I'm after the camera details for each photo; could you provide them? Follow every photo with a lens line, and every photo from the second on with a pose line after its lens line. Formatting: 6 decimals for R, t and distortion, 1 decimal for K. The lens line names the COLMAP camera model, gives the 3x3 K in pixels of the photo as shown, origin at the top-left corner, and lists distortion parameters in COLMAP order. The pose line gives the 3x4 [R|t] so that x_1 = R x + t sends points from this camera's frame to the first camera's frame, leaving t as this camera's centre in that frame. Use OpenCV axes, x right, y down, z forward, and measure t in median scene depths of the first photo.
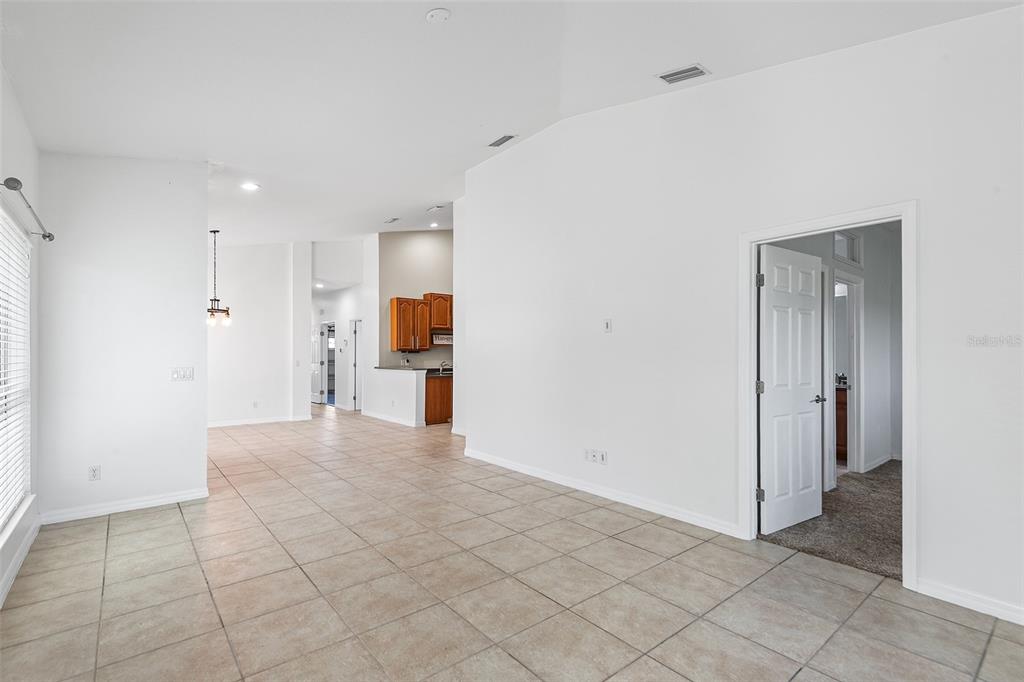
lens RADIAL K [[469.7, 0, 516.9], [0, 469.7, 354.2], [0, 0, 1]] dist [0.020755, -0.011345]
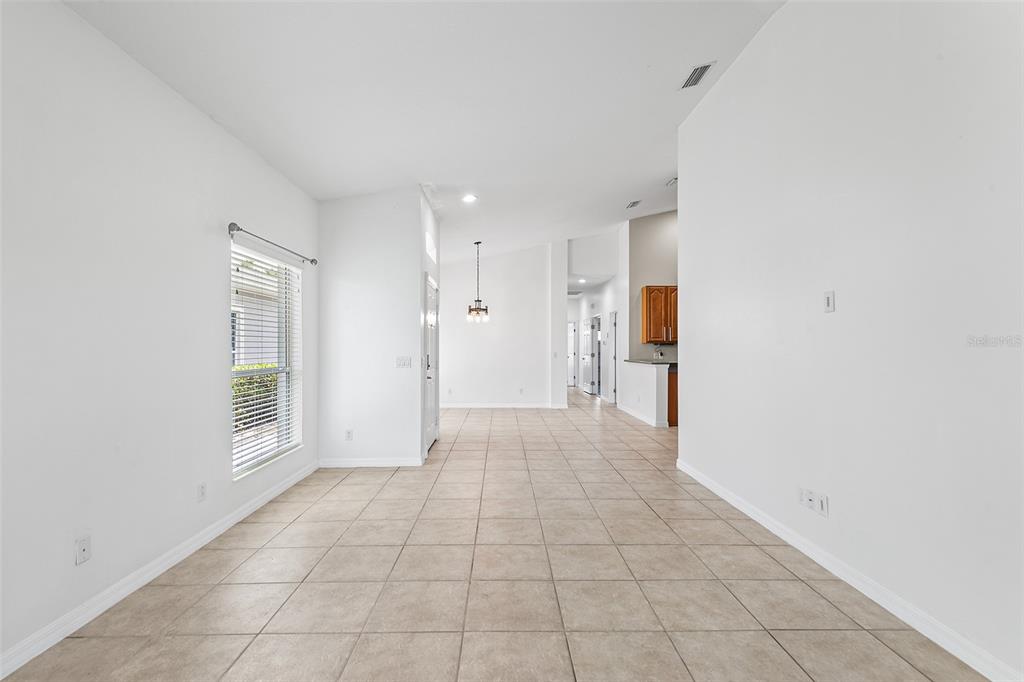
lens RADIAL K [[469.7, 0, 504.6], [0, 469.7, 346.3], [0, 0, 1]] dist [0.020755, -0.011345]
pose [[0.777216, 0.000090, -0.629234, 0.166827], [-0.000617, 1.000000, -0.000619, 0.000456], [0.629234, 0.000870, 0.777215, 0.139626]]
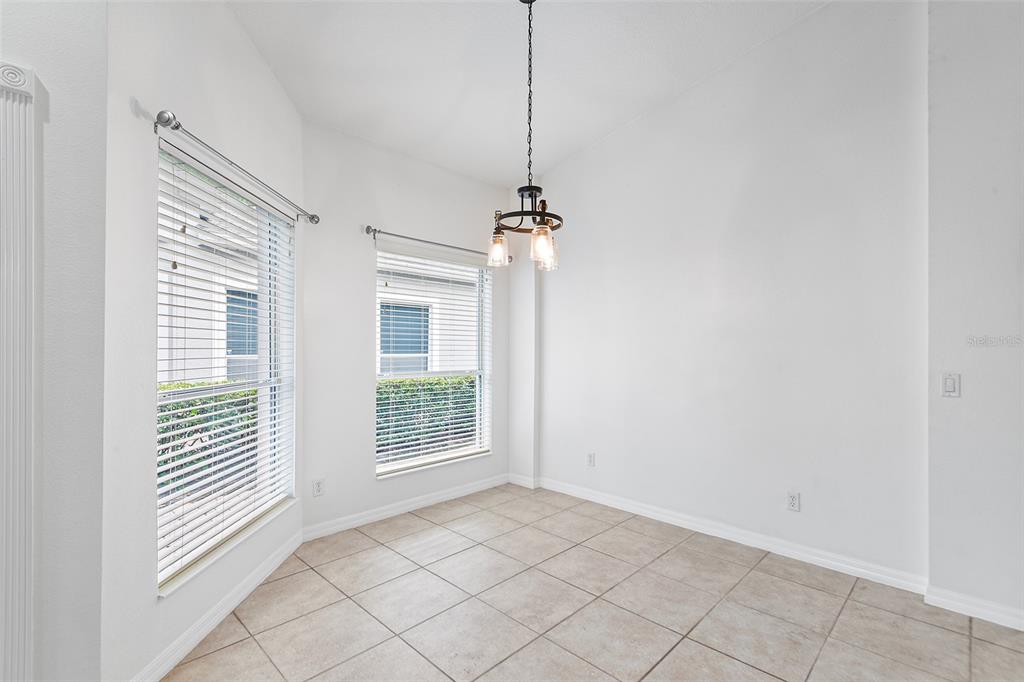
lens RADIAL K [[469.7, 0, 519.9], [0, 469.7, 343.7], [0, 0, 1]] dist [0.020755, -0.011345]
pose [[0.097265, -0.012340, -0.995182, -0.325294], [-0.000745, 0.999922, -0.012472, 0.001699], [0.995258, 0.001955, 0.097248, 1.045406]]
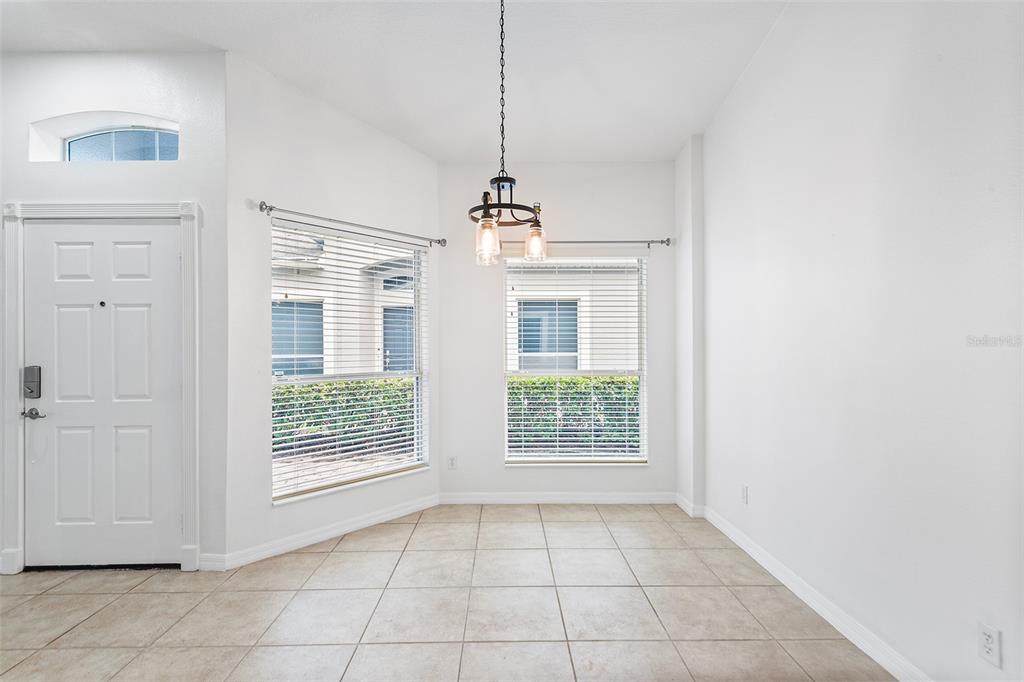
lens RADIAL K [[469.7, 0, 502.6], [0, 469.7, 344.8], [0, 0, 1]] dist [0.020755, -0.011345]
pose [[-0.643309, -0.001932, -0.765604, -0.424040], [0.006170, 0.999951, -0.007708, 0.001482], [0.765582, -0.009683, -0.643266, 1.317916]]
